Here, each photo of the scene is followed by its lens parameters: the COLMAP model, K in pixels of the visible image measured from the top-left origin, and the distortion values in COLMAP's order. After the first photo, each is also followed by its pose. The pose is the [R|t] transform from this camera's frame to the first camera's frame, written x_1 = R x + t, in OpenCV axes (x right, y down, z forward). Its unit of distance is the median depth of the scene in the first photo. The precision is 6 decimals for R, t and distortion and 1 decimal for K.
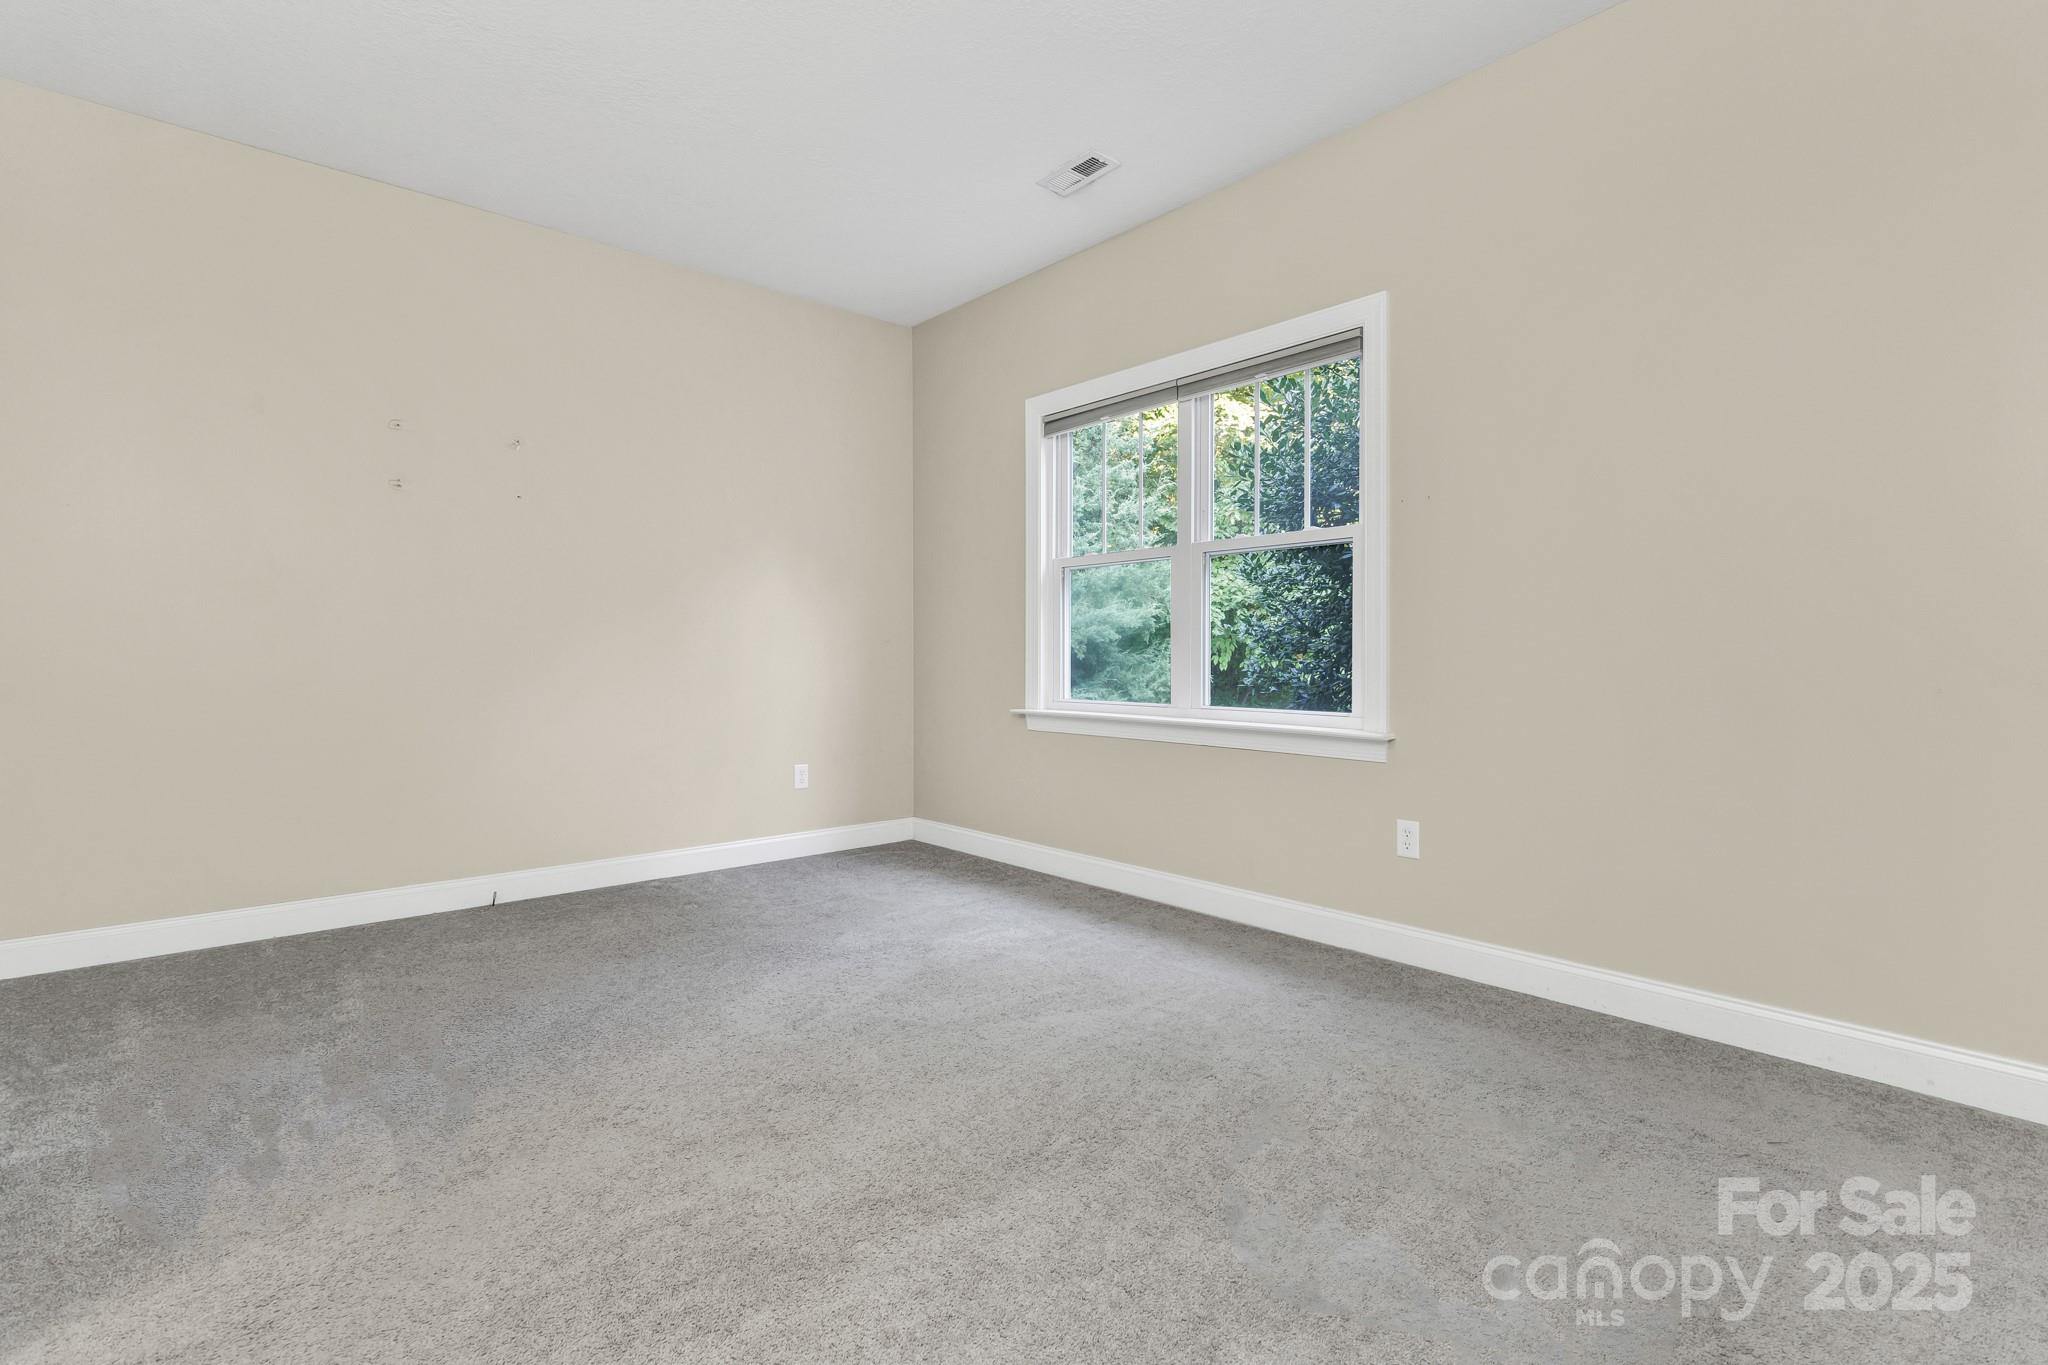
lens RADIAL K [[969.7, 0, 1015.7], [0, 969.7, 679.8], [0, 0, 1]] dist [-0.003846, 0.001014]
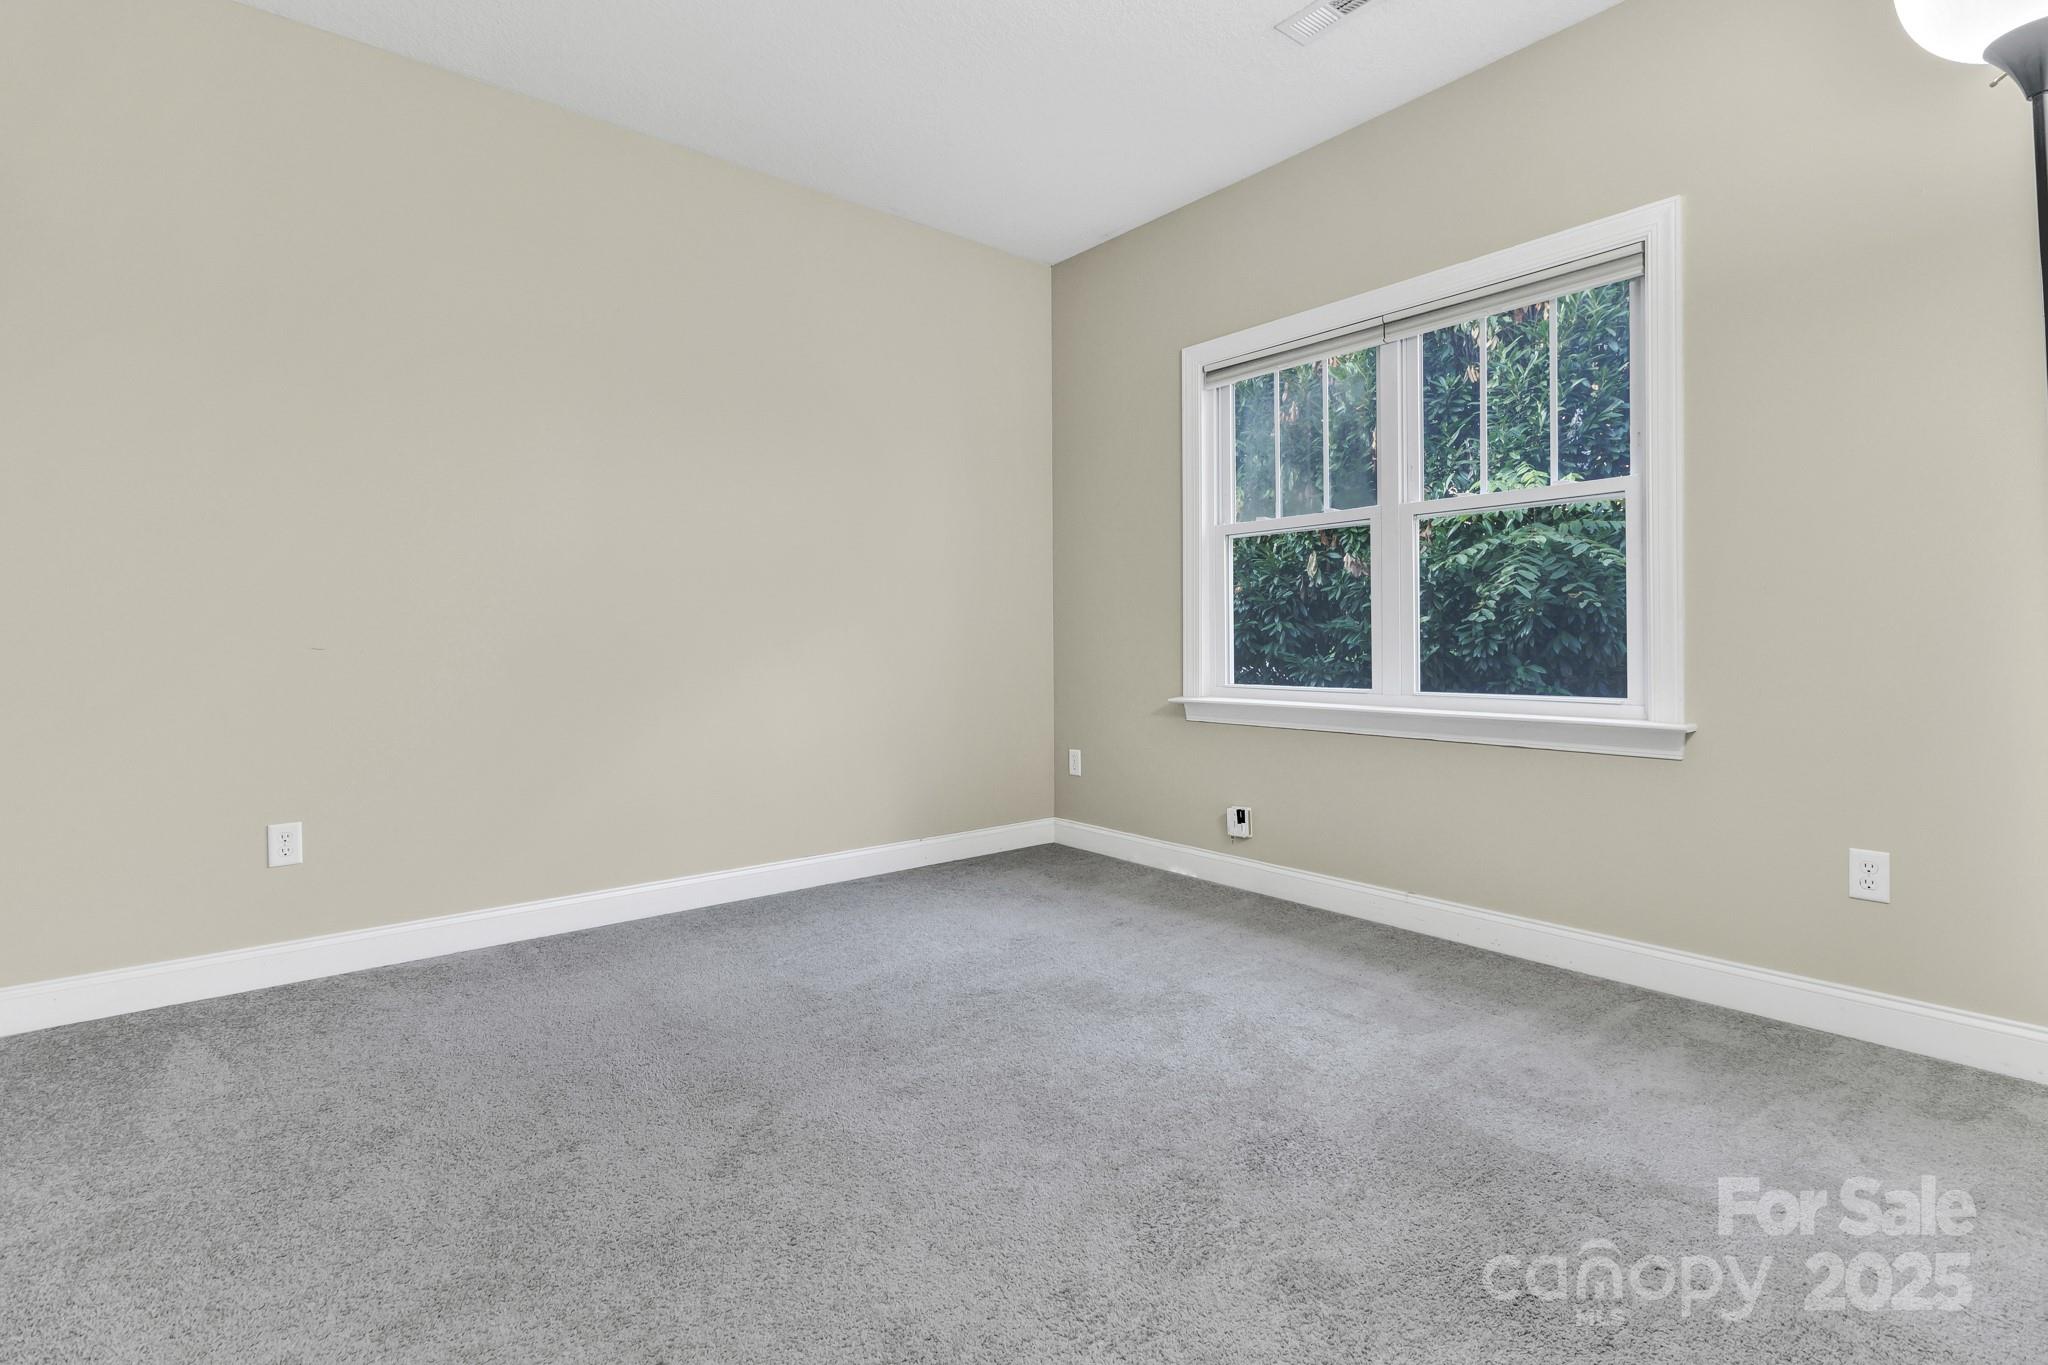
lens RADIAL K [[916.4, 0, 1031.5], [0, 916.4, 648.9], [0, 0, 1]] dist [-0.005599, -0.000559]
pose [[0.999914, -0.006333, 0.011463, -0.158319], [0.006456, 0.999921, -0.010742, -0.004526], [-0.011394, 0.010815, 0.999877, 0.188879]]
